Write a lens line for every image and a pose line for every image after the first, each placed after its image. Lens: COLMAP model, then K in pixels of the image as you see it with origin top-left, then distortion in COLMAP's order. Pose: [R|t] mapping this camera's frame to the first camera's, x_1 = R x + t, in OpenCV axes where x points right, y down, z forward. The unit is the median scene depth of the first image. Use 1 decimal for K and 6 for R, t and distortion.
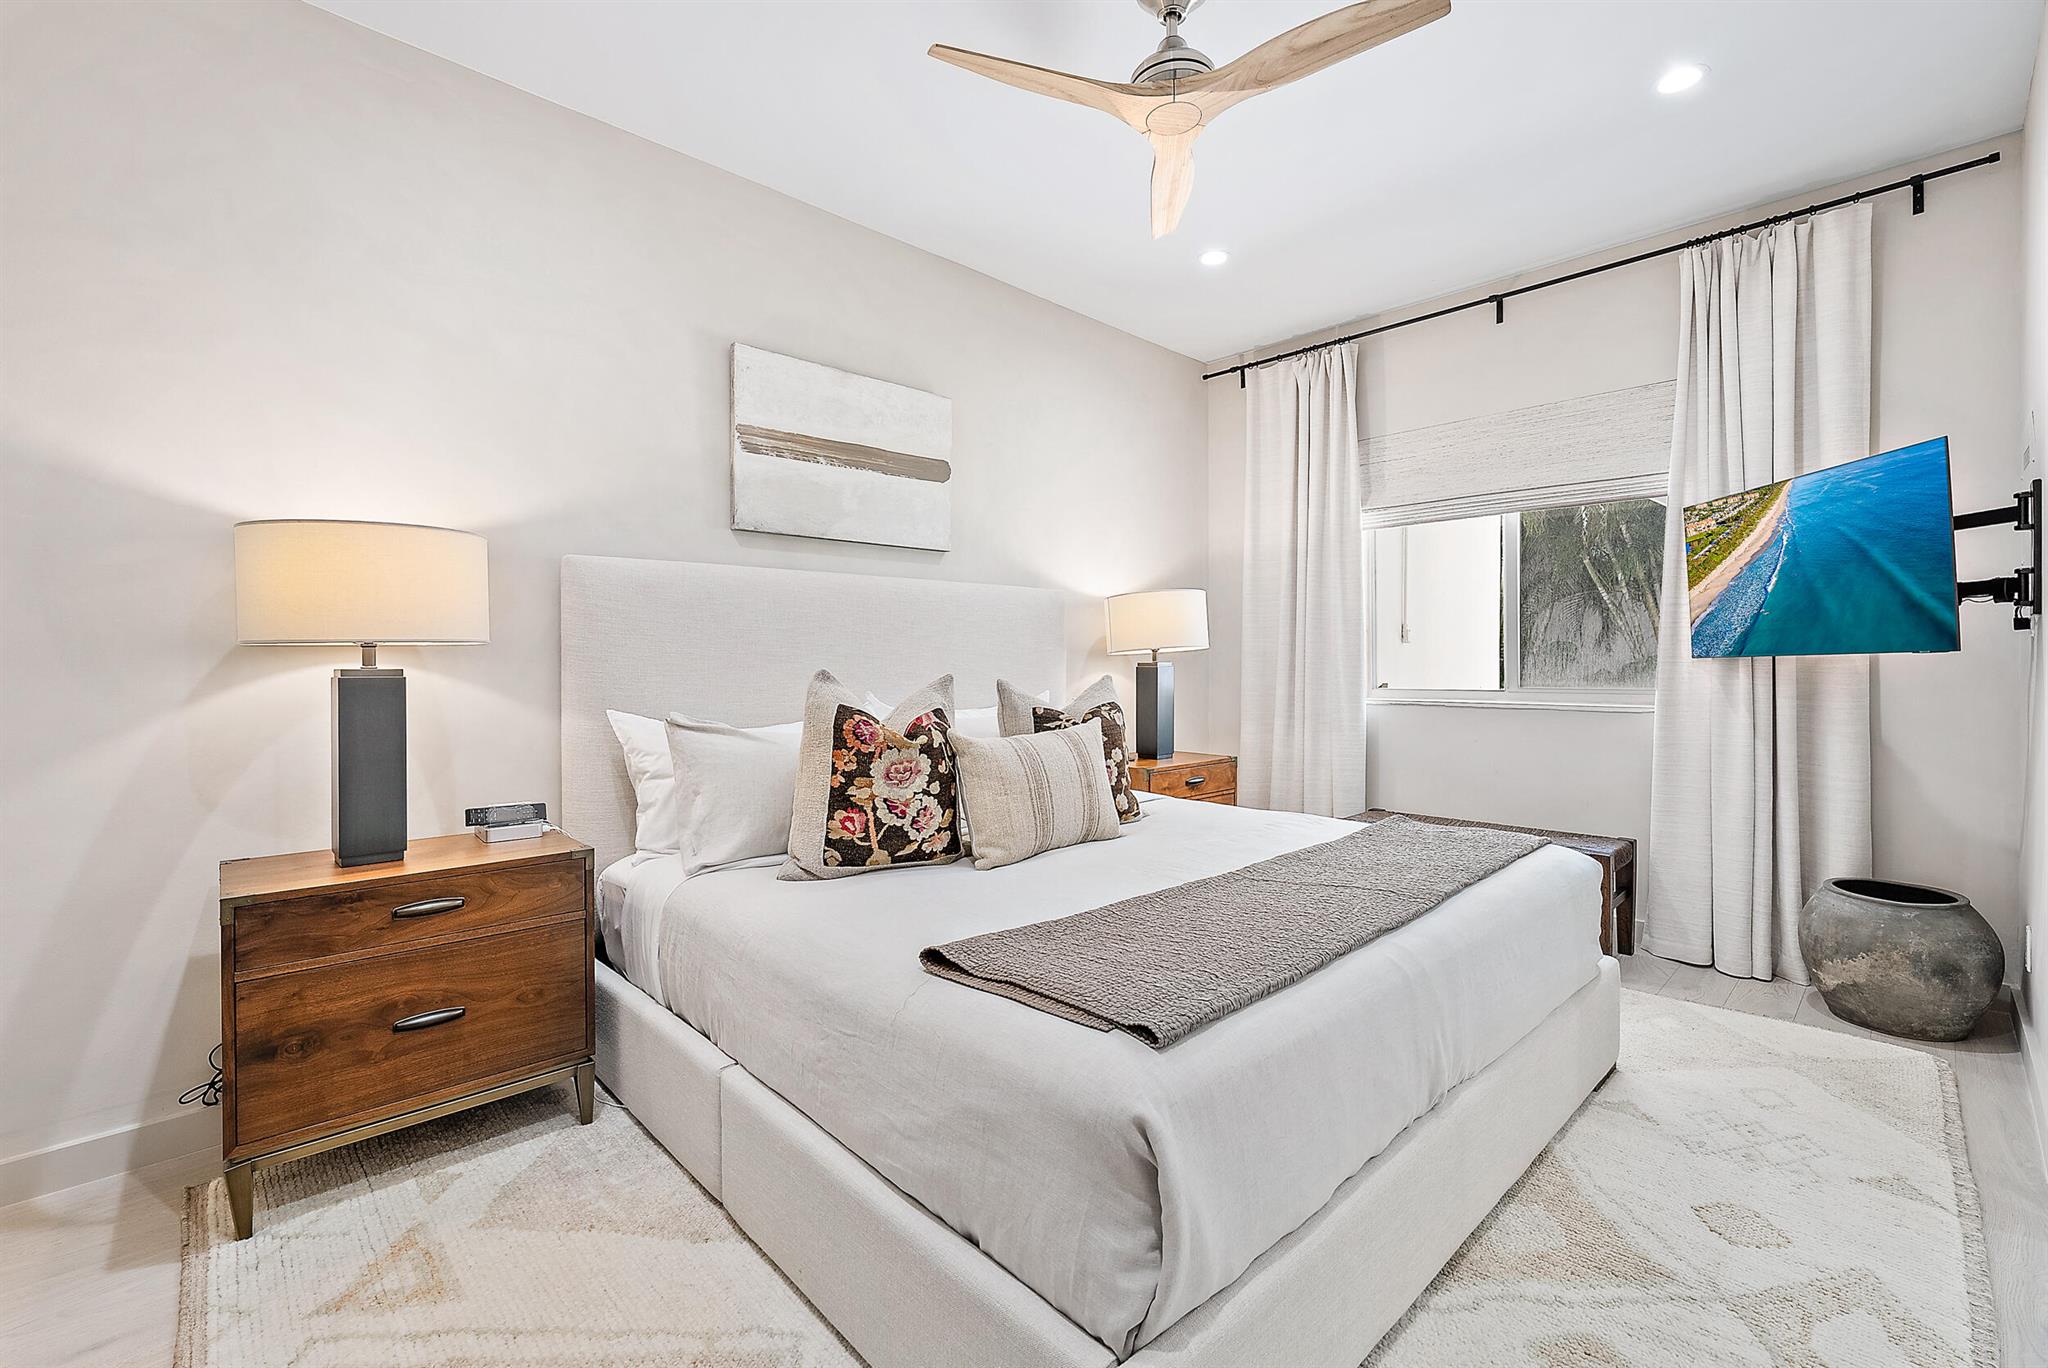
lens RADIAL K [[868.8, 0, 1025.4], [0, 868.8, 670.5], [0, 0, 1]] dist [-0.001023, -0.000200]
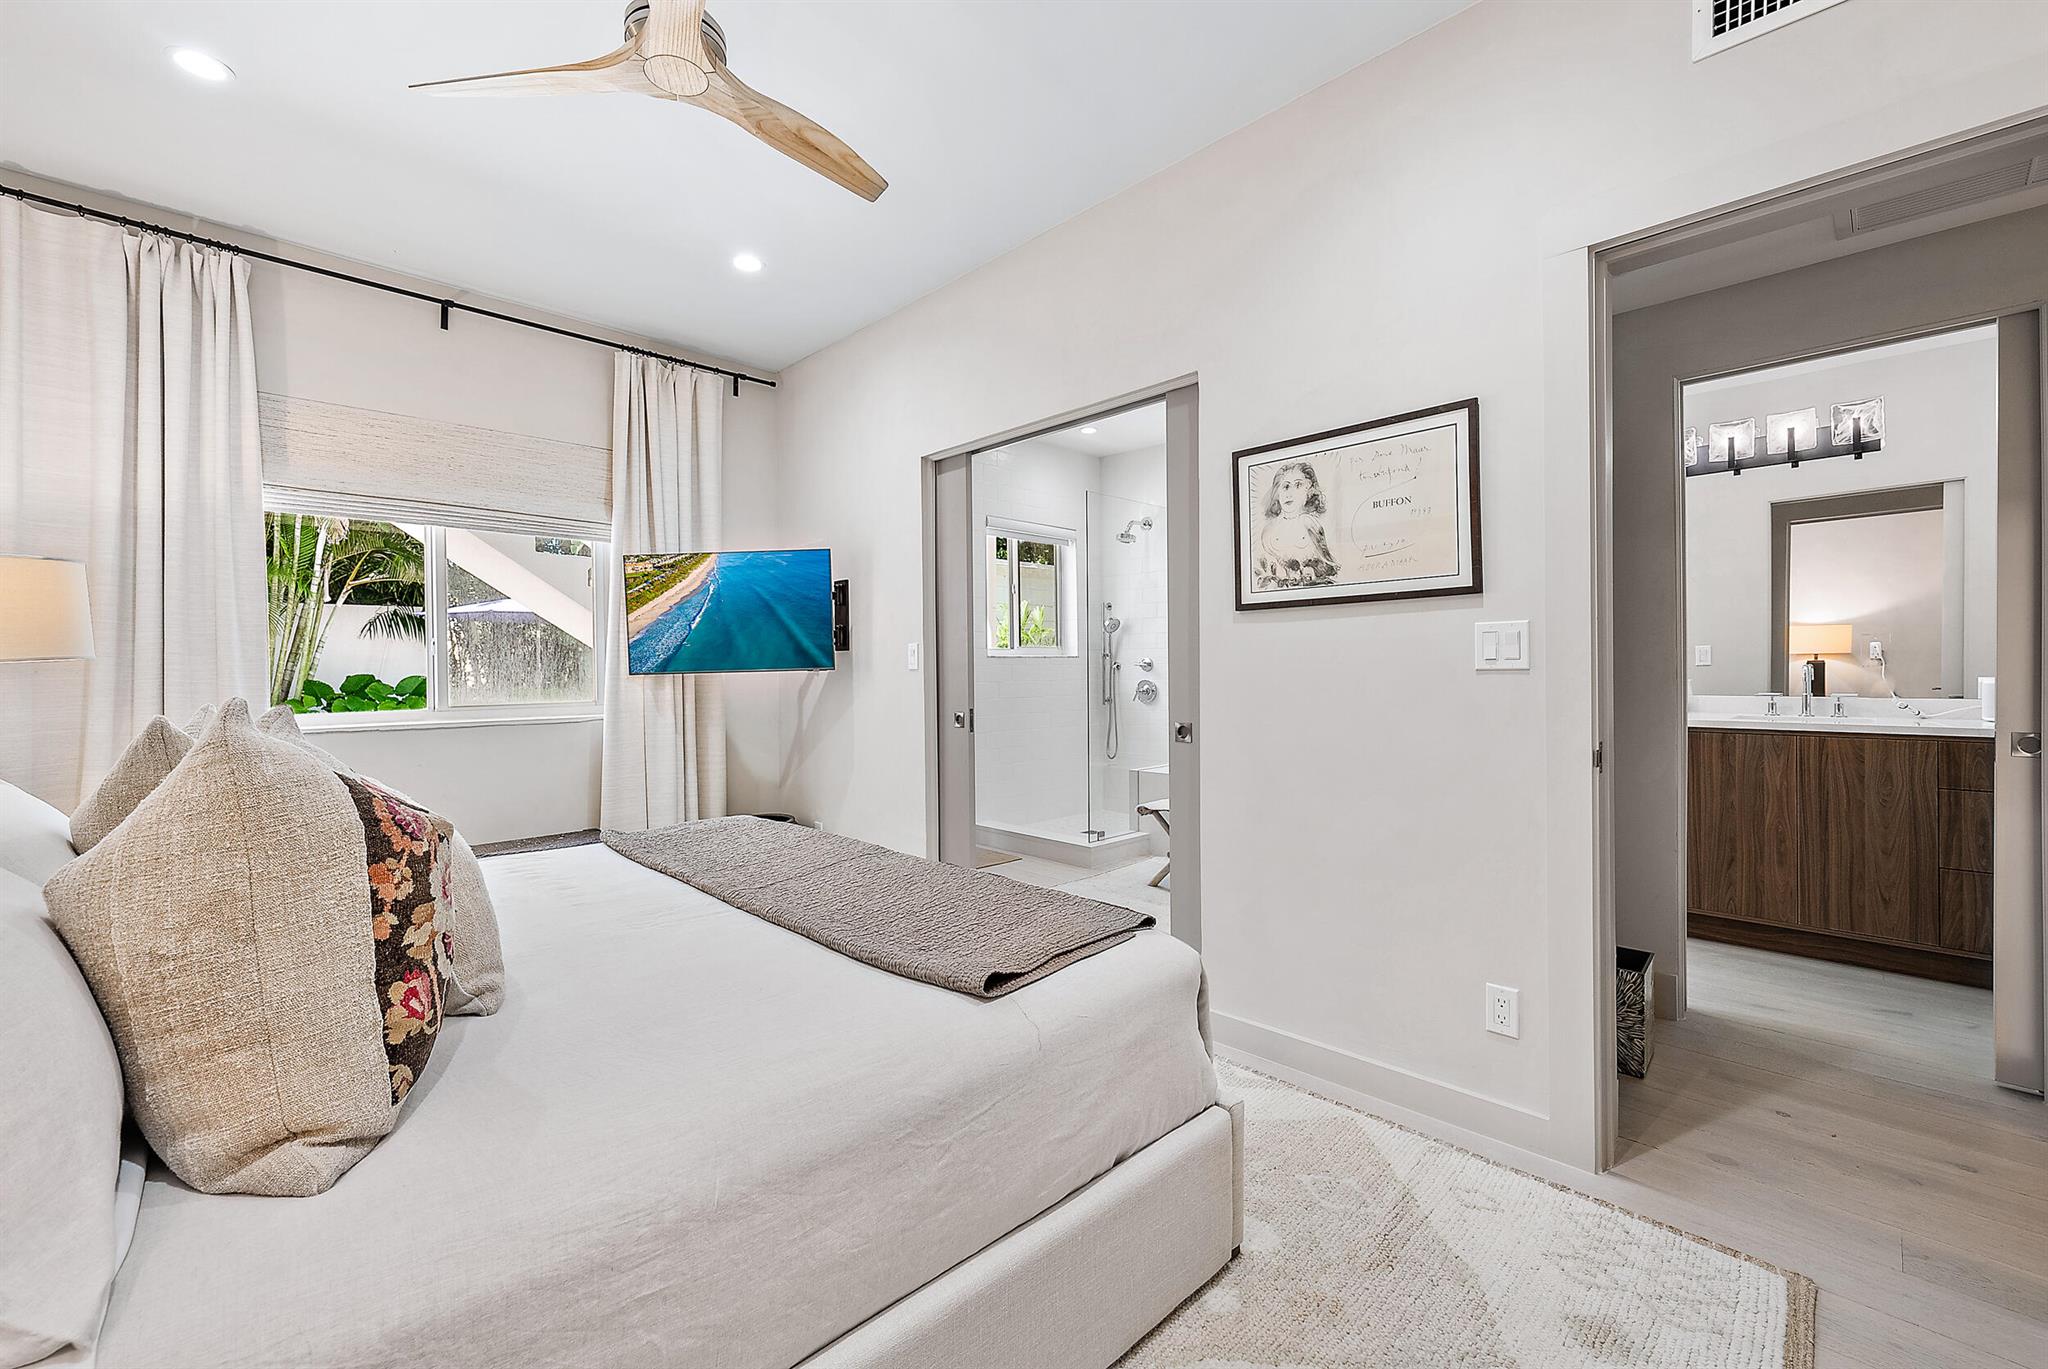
lens RADIAL K [[850.2, 0, 1023.3], [0, 850.2, 672.8], [0, 0, 1]] dist [0.000359, 0.000054]
pose [[-0.011294, 0.001203, 0.999935, -0.682907], [0.020106, 0.999797, -0.000976, -0.007001], [-0.999734, 0.020094, -0.011316, 0.631469]]
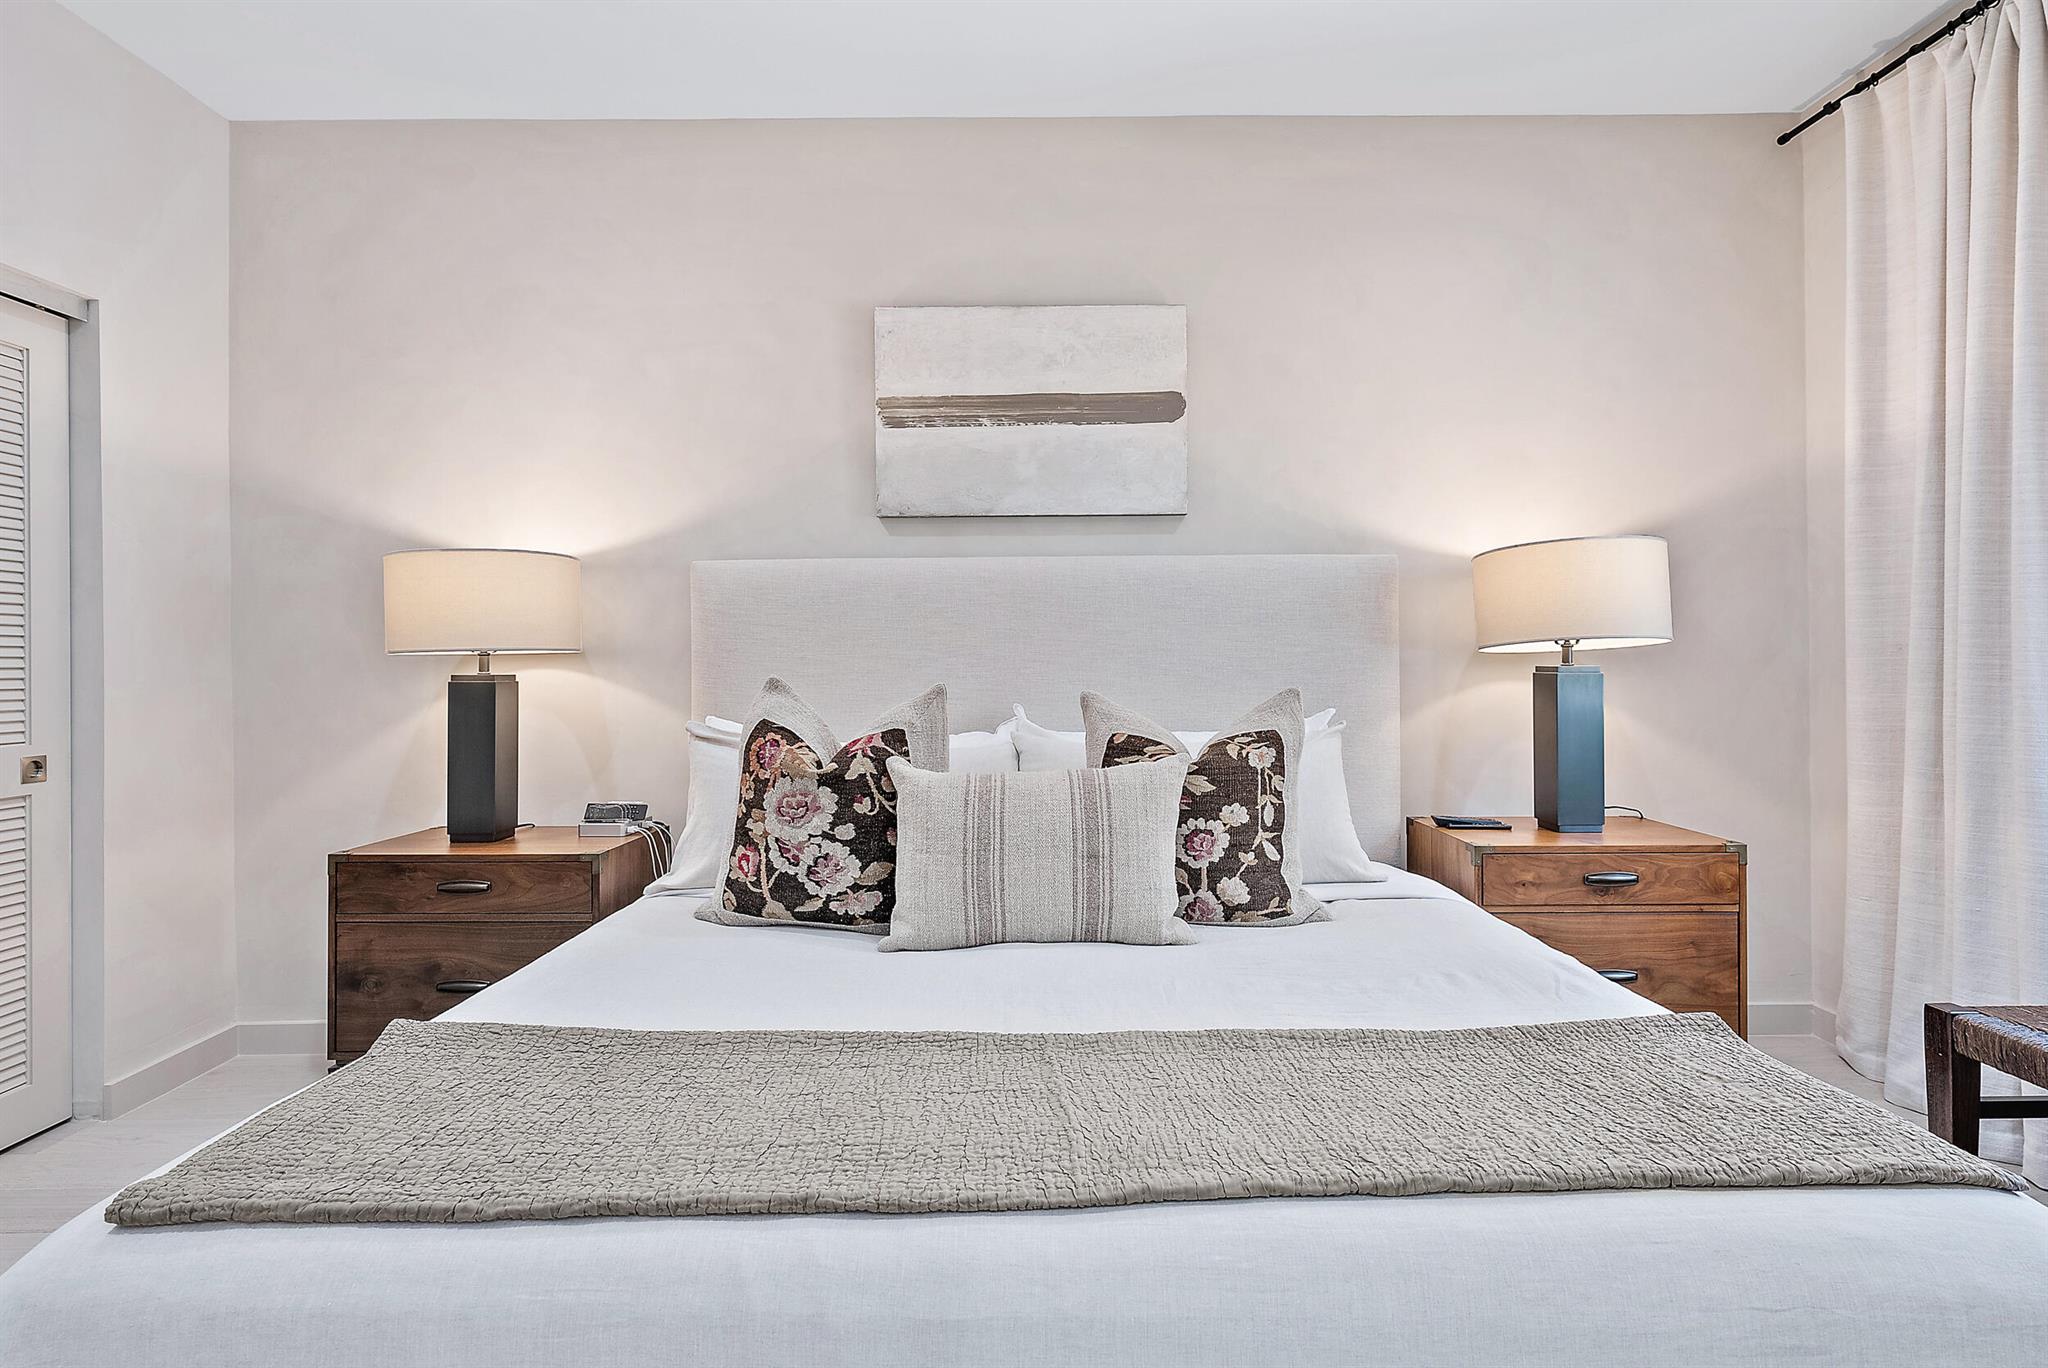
lens RADIAL K [[1007.4, 0, 1025.9], [0, 1007.4, 670.3], [0, 0, 1]] dist [0.001857, -0.000736]
pose [[0.729896, 0.001891, -0.683556, 0.635756], [-0.002866, 0.999996, -0.000294, -0.008528], [0.683553, 0.002174, 0.729898, 0.467116]]
